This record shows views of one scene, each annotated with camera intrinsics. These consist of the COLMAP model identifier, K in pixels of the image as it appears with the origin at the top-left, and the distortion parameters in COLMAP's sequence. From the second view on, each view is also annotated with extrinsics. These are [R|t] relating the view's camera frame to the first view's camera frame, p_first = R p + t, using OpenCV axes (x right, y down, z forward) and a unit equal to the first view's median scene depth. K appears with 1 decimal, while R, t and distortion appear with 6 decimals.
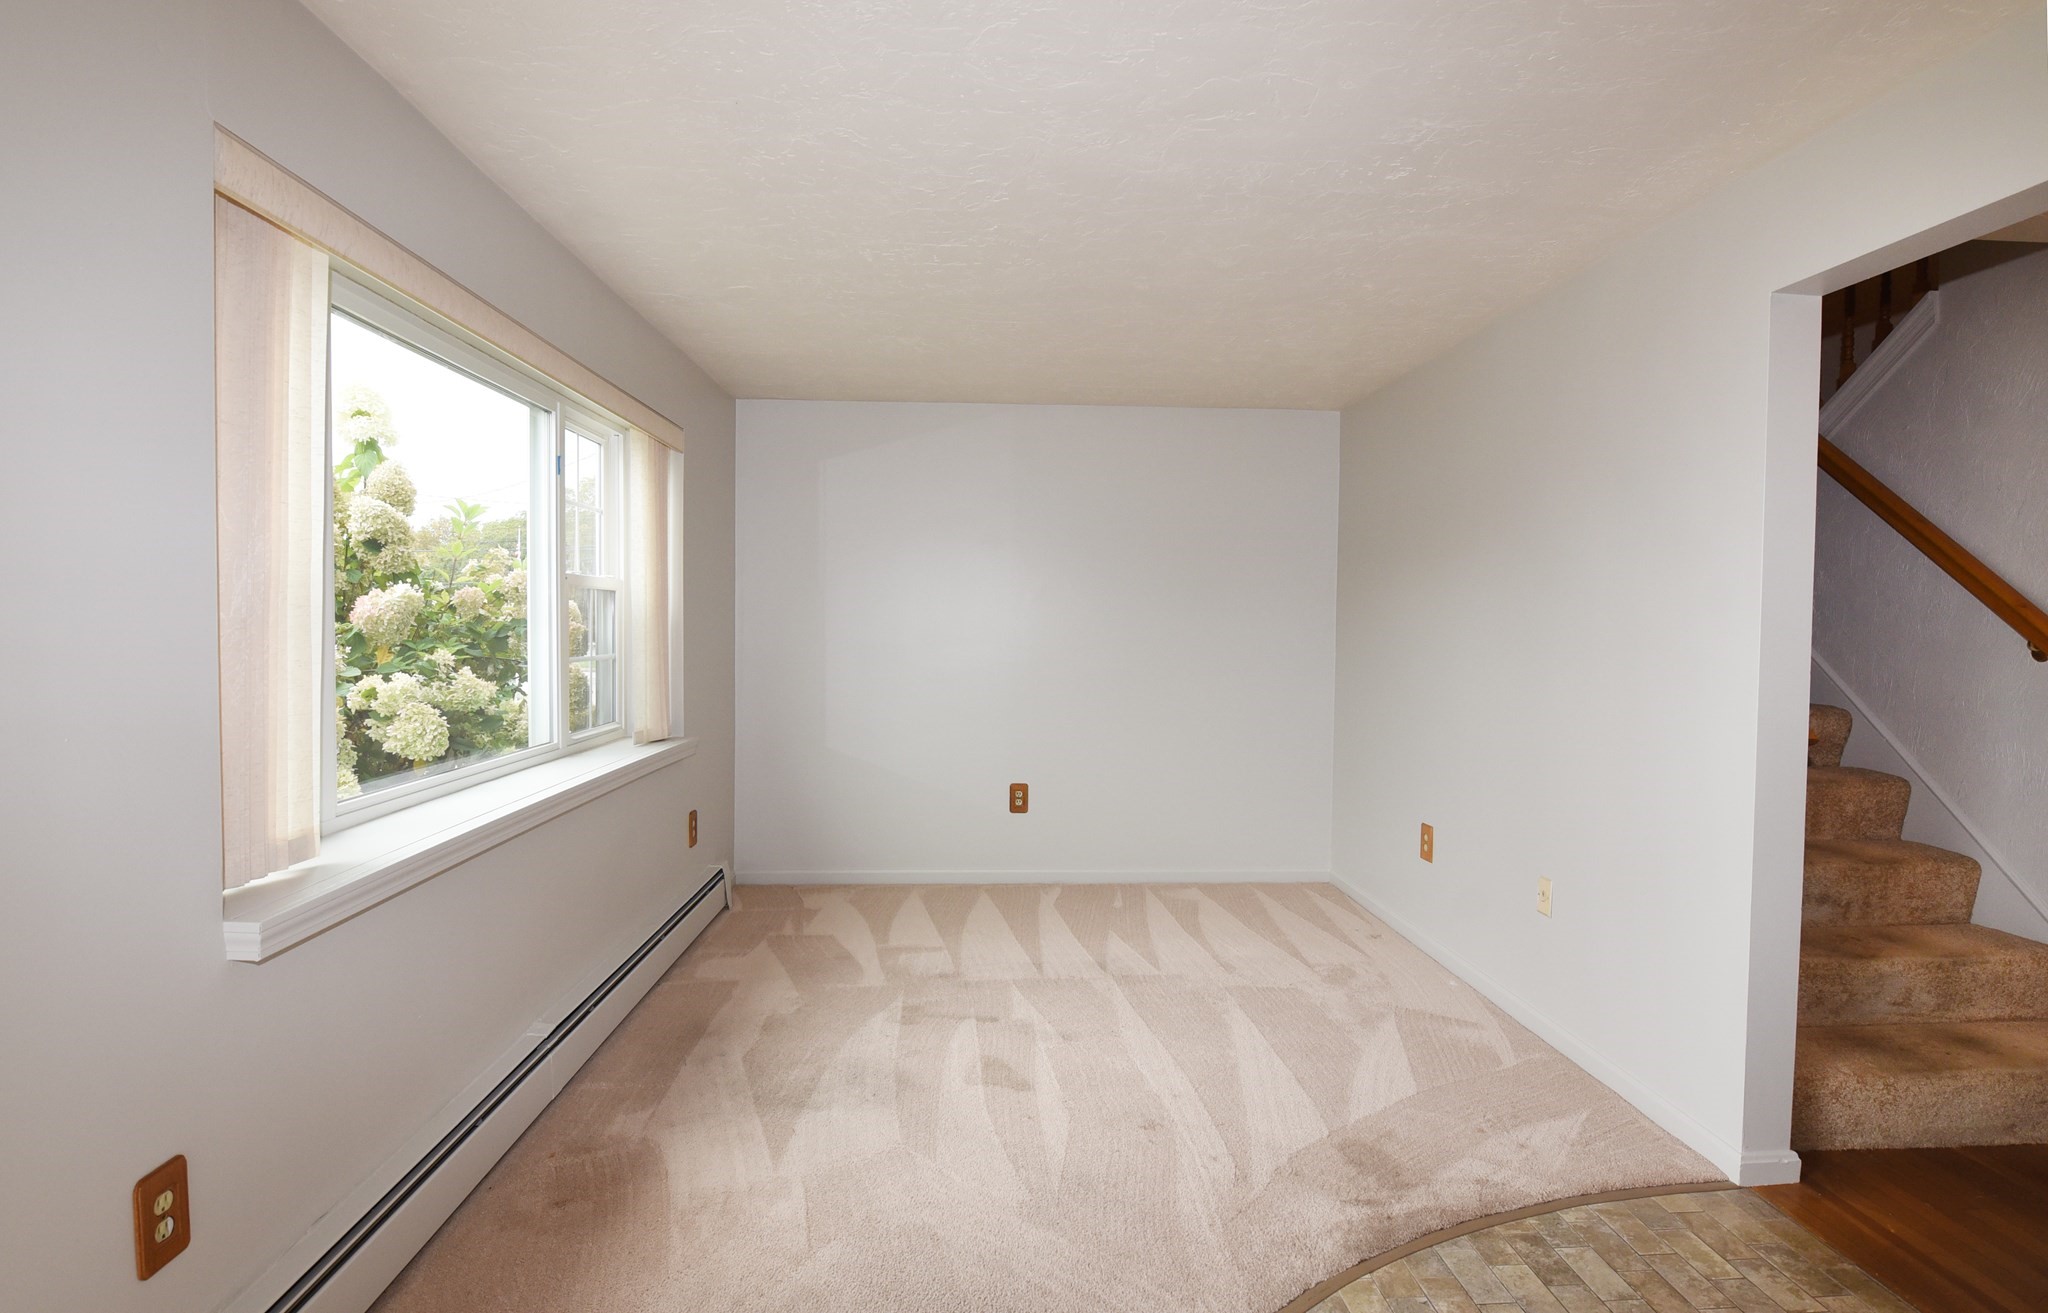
lens RADIAL K [[1005.9, 0, 1025.1], [0, 1005.9, 658.7], [0, 0, 1]] dist [-0.014147, -0.002577]
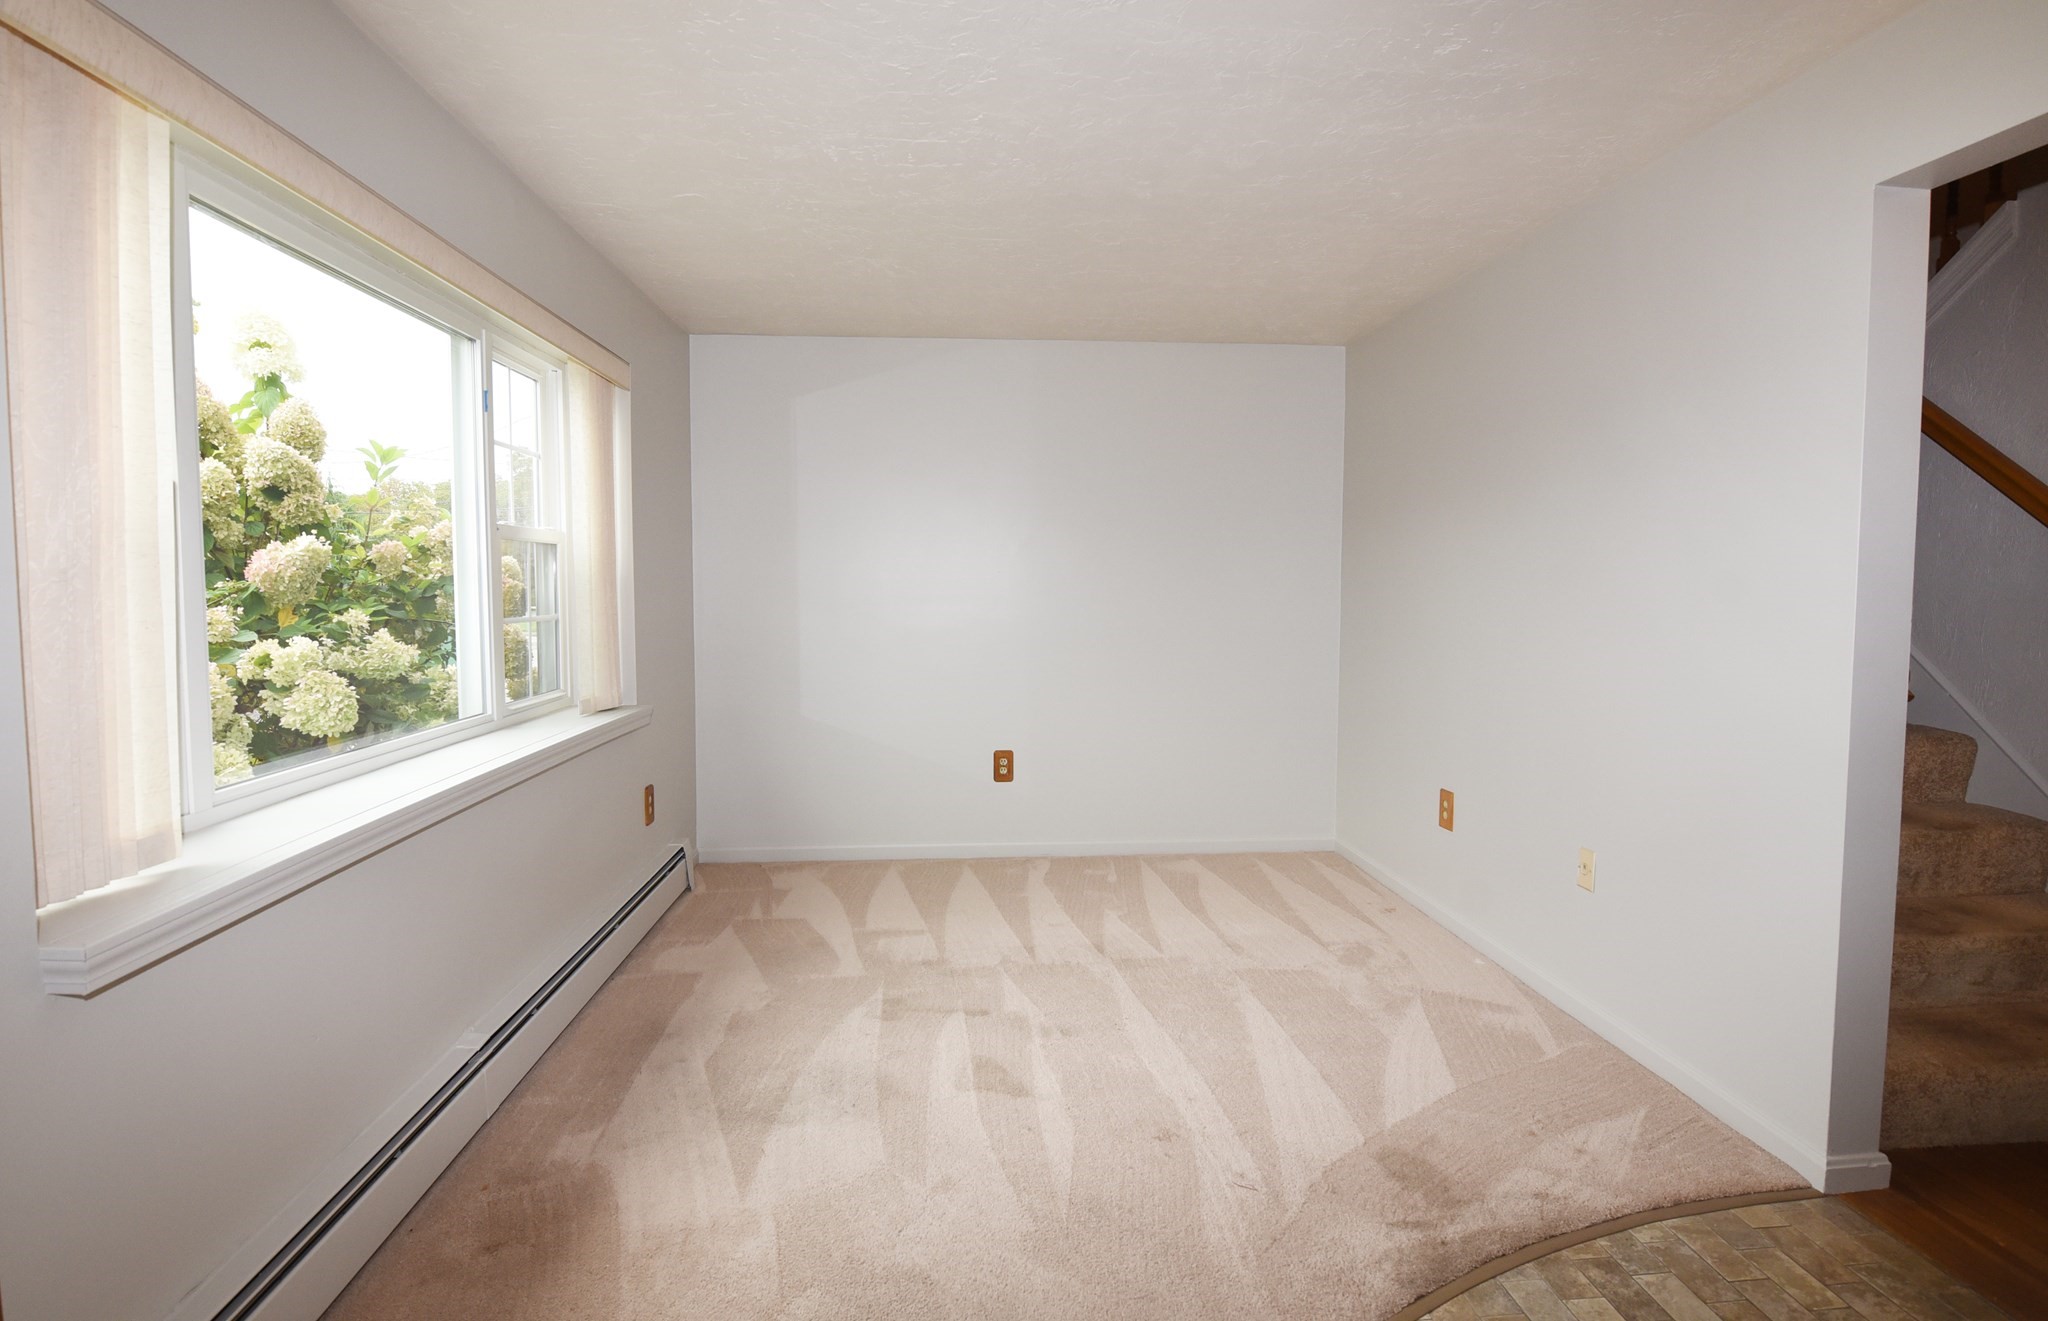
lens RADIAL K [[1005.9, 0, 1020.6], [0, 1005.9, 647.2], [0, 0, 1]] dist [-0.014147, -0.002577]
pose [[0.999633, -0.010011, 0.025176, -0.019877], [0.009314, 0.999575, 0.027630, 0.004974], [-0.025442, -0.027386, 0.999301, 0.113528]]
